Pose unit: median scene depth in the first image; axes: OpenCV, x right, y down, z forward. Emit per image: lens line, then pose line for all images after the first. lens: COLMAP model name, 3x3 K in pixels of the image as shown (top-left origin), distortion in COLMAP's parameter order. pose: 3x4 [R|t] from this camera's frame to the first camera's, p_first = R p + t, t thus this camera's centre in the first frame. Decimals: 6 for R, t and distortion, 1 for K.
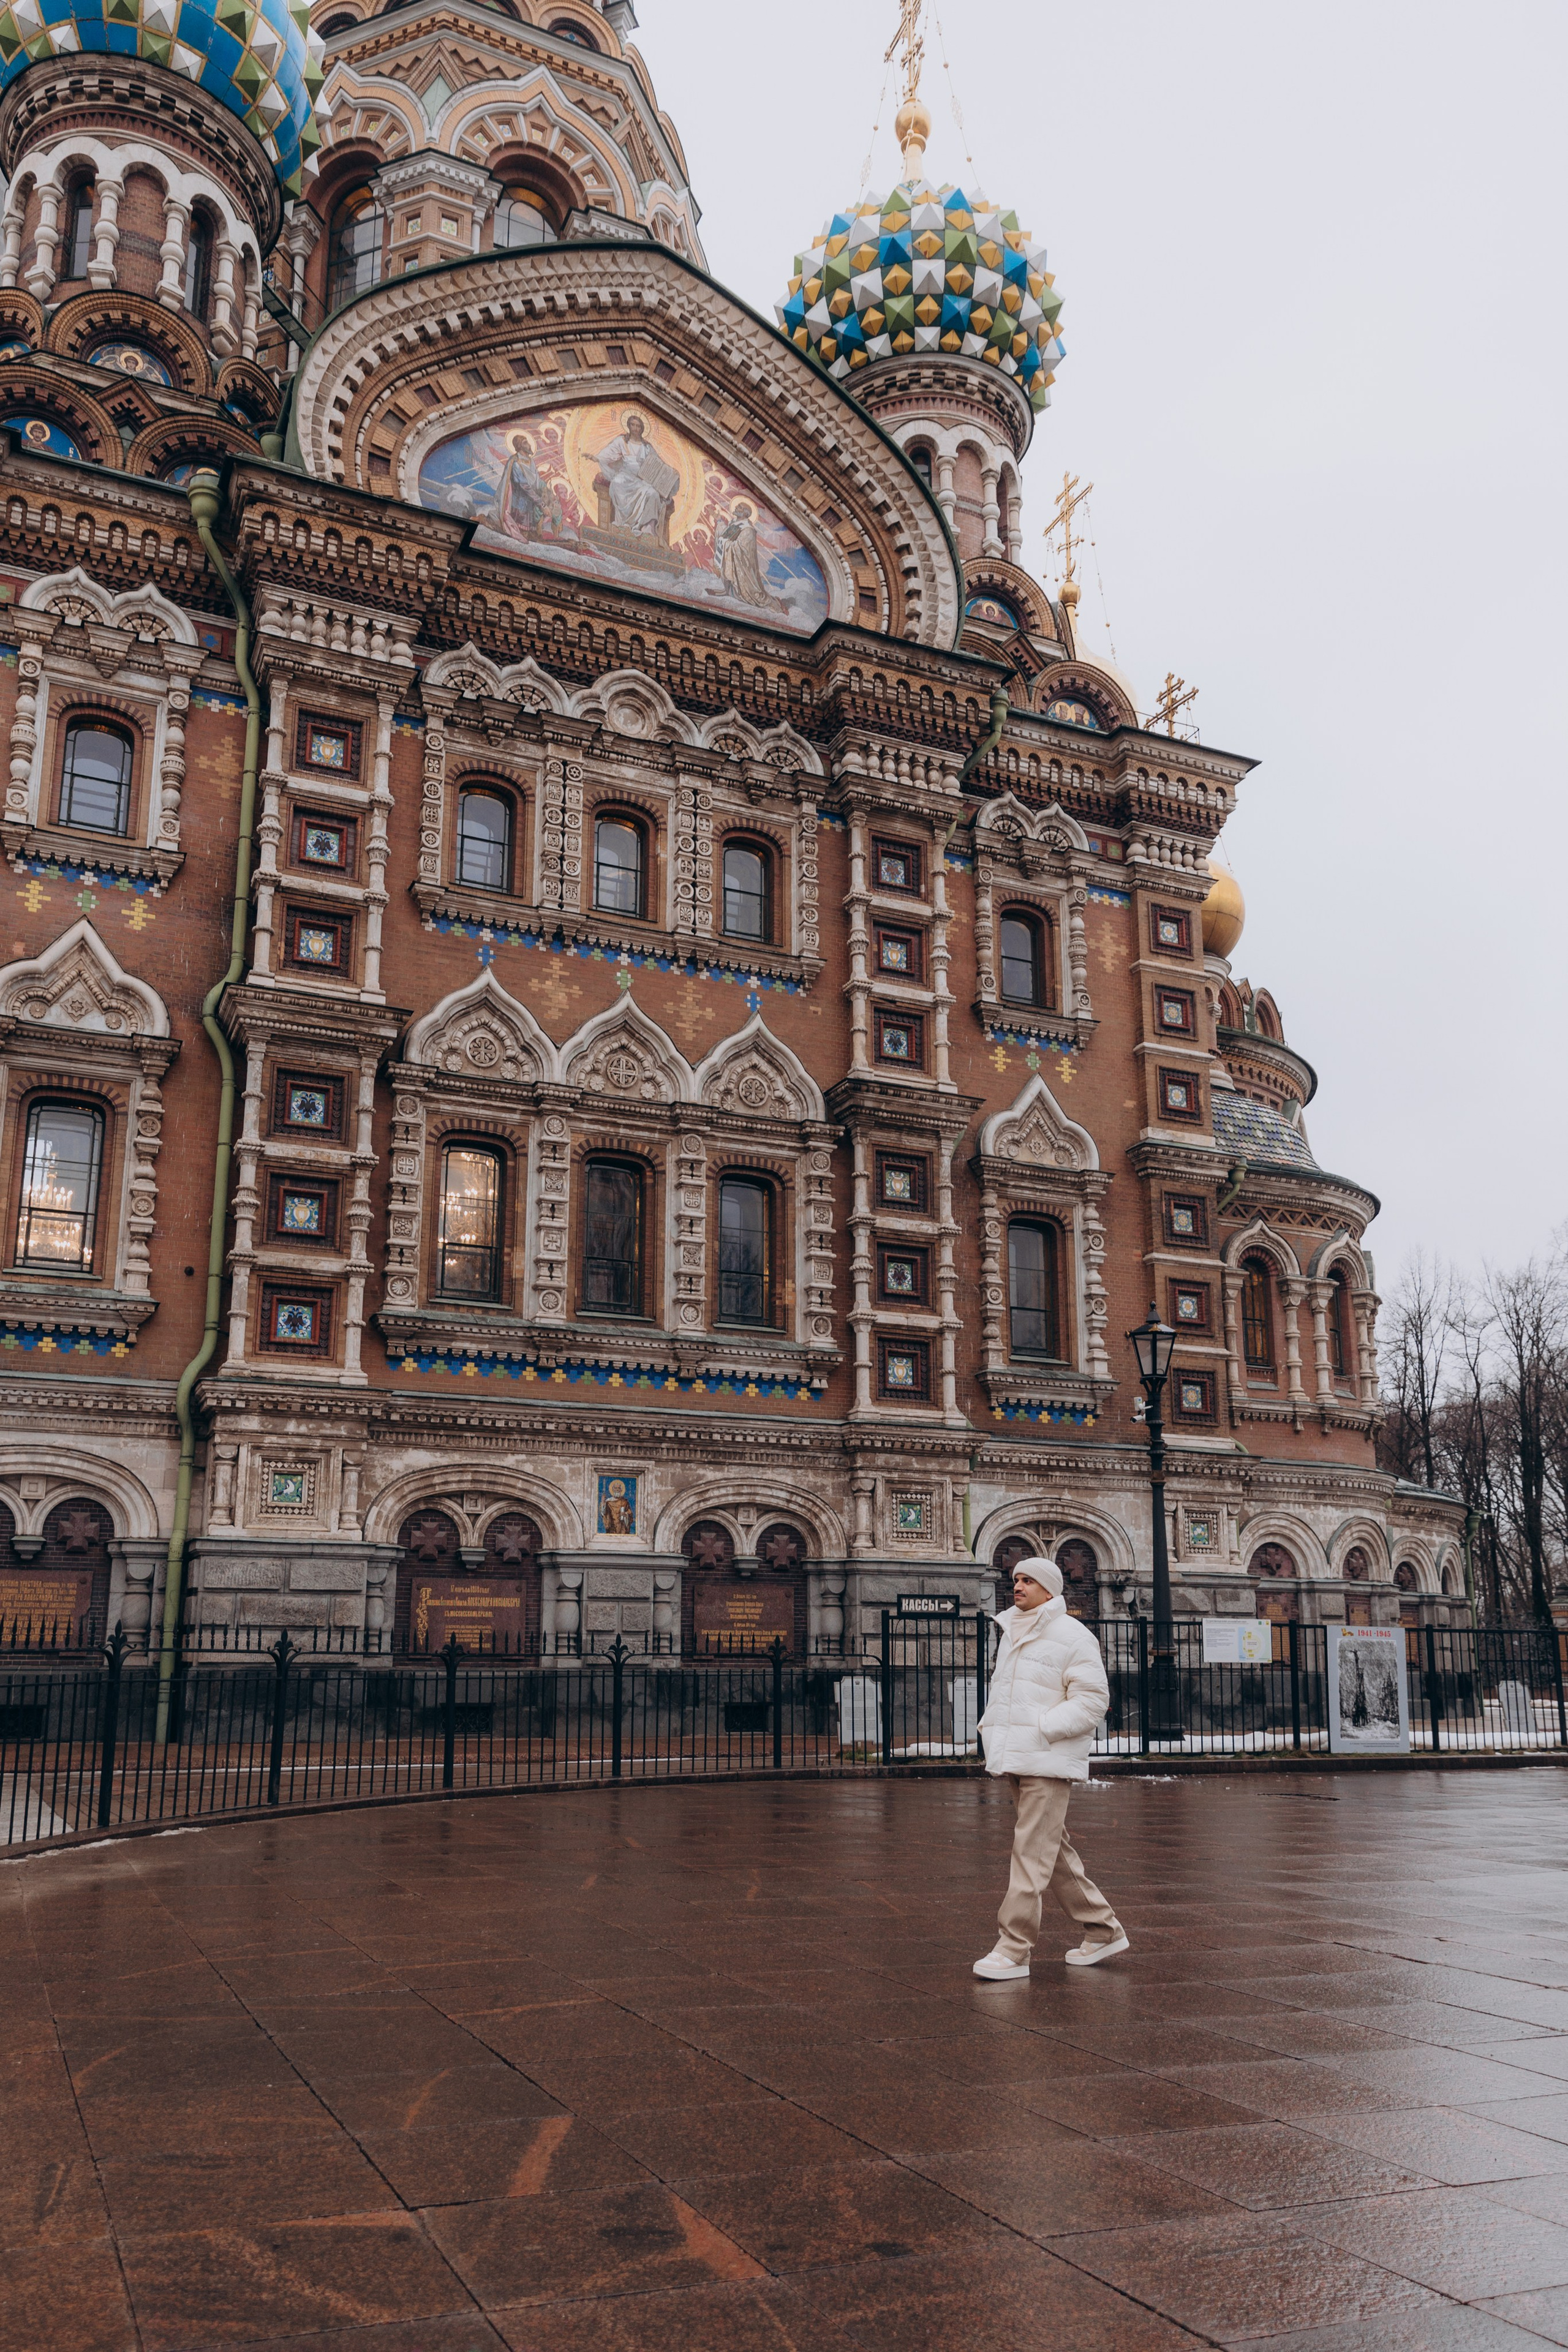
lens RADIAL K [[1694.4, 0, 746.3], [0, 1694.4, 1327.5], [0, 0, 1]] dist [0.019929, -0.001008]
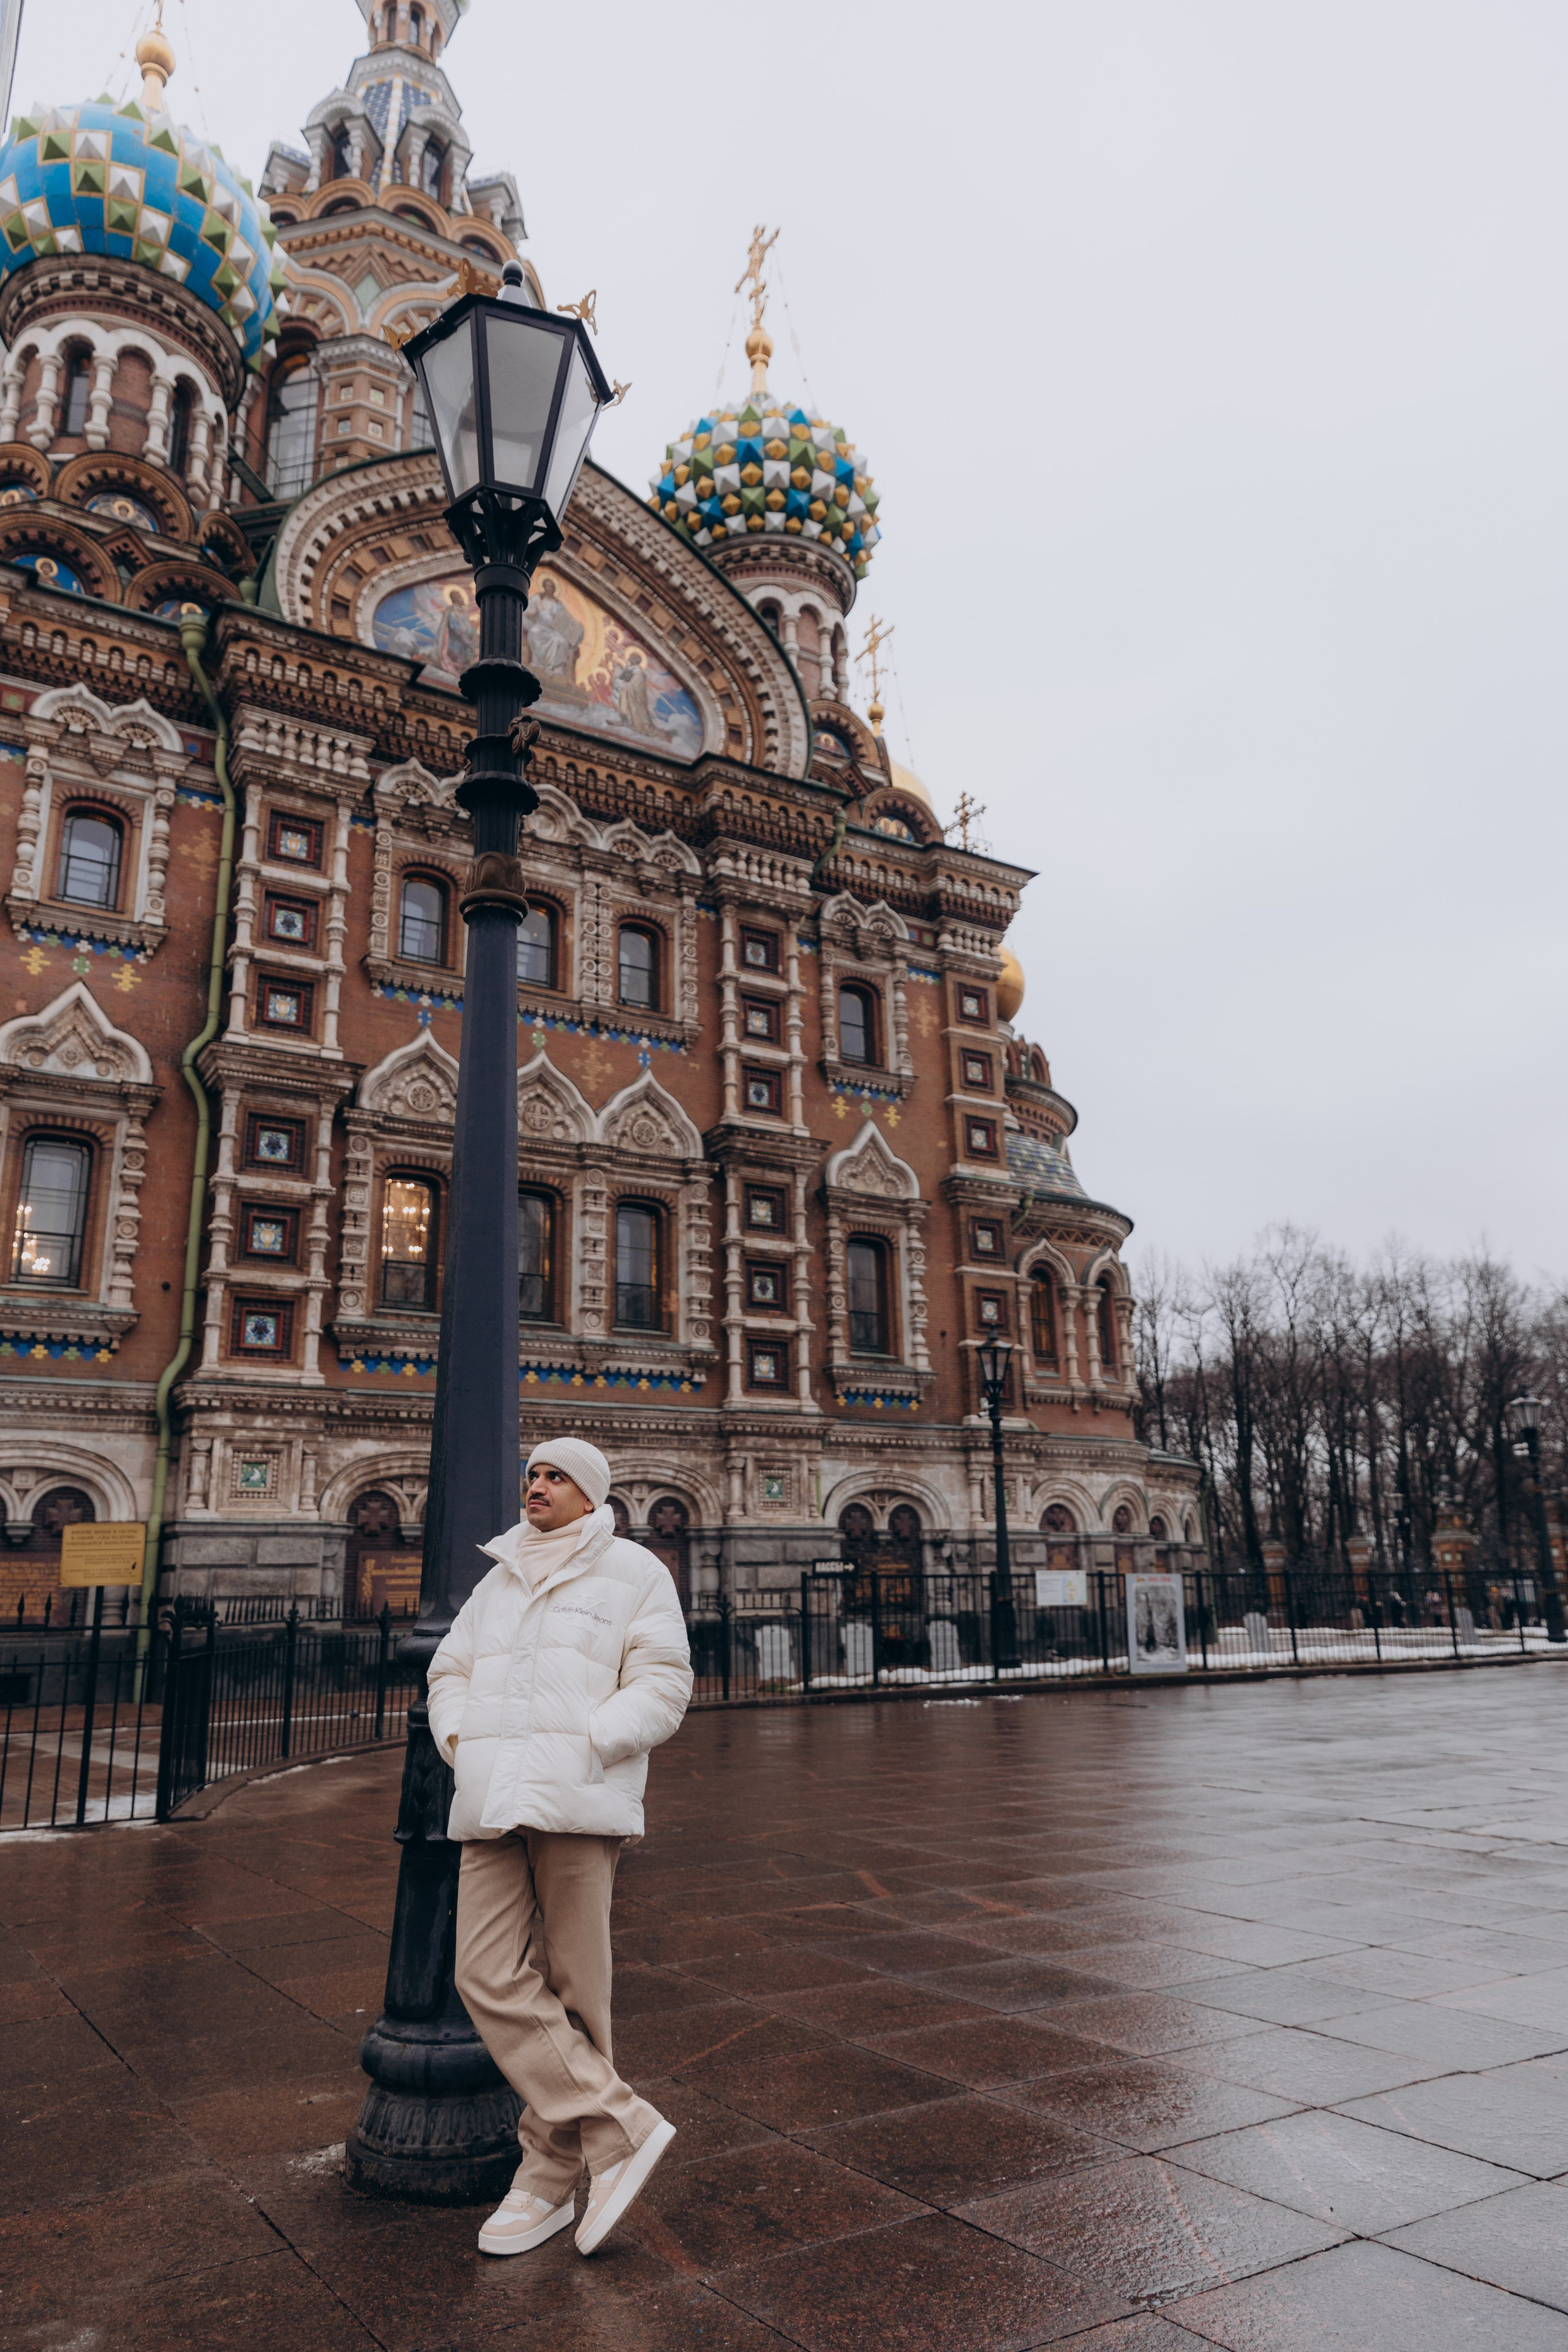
lens RADIAL K [[1625.5, 0, 765.9], [0, 1625.5, 1169.7], [0, 0, 1]] dist [0.021005, -0.012478]
pose [[0.987037, 0.014555, 0.159835, -0.093916], [-0.003136, 0.997438, -0.071462, -0.031051], [-0.160465, 0.070034, 0.984554, -0.146297]]
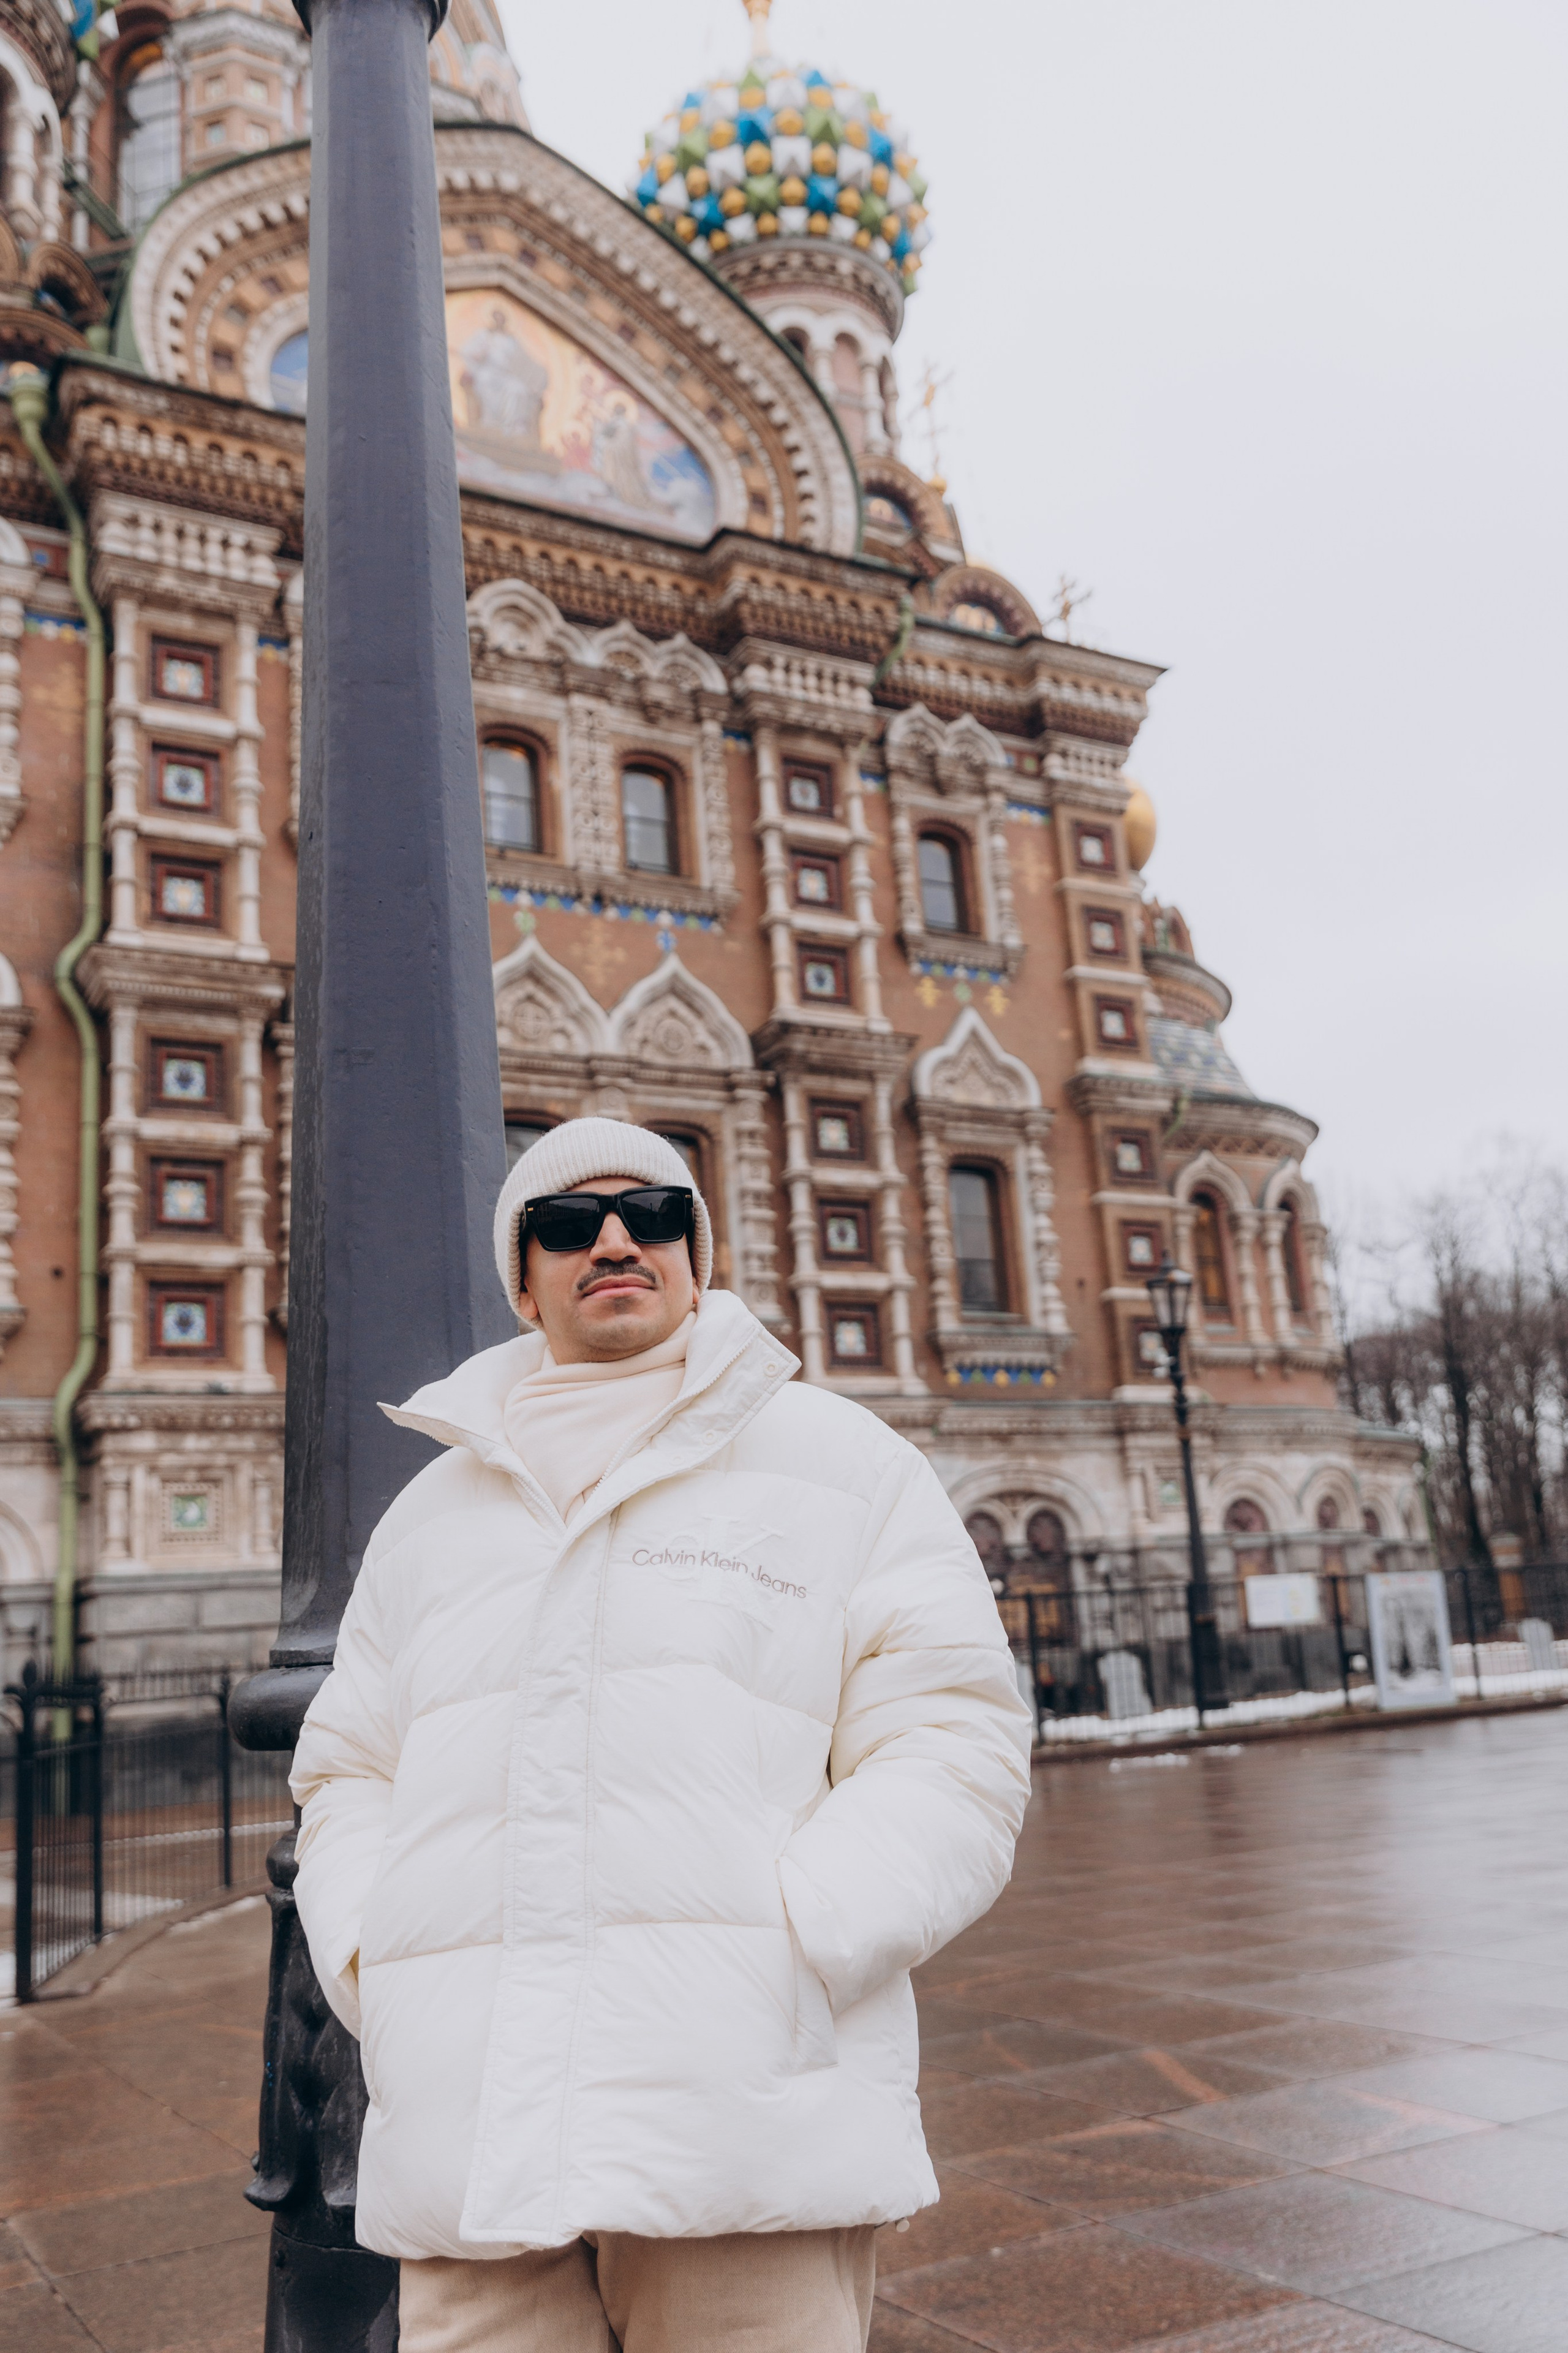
lens RADIAL K [[1978.7, 0, 758.8], [0, 1978.7, 1217.3], [0, 0, 1]] dist [-0.001395, 0.024795]
pose [[0.990132, -0.051851, 0.130191, -0.092085], [0.056304, 0.997940, -0.030754, -0.008744], [-0.128329, 0.037781, 0.991012, -0.050587]]
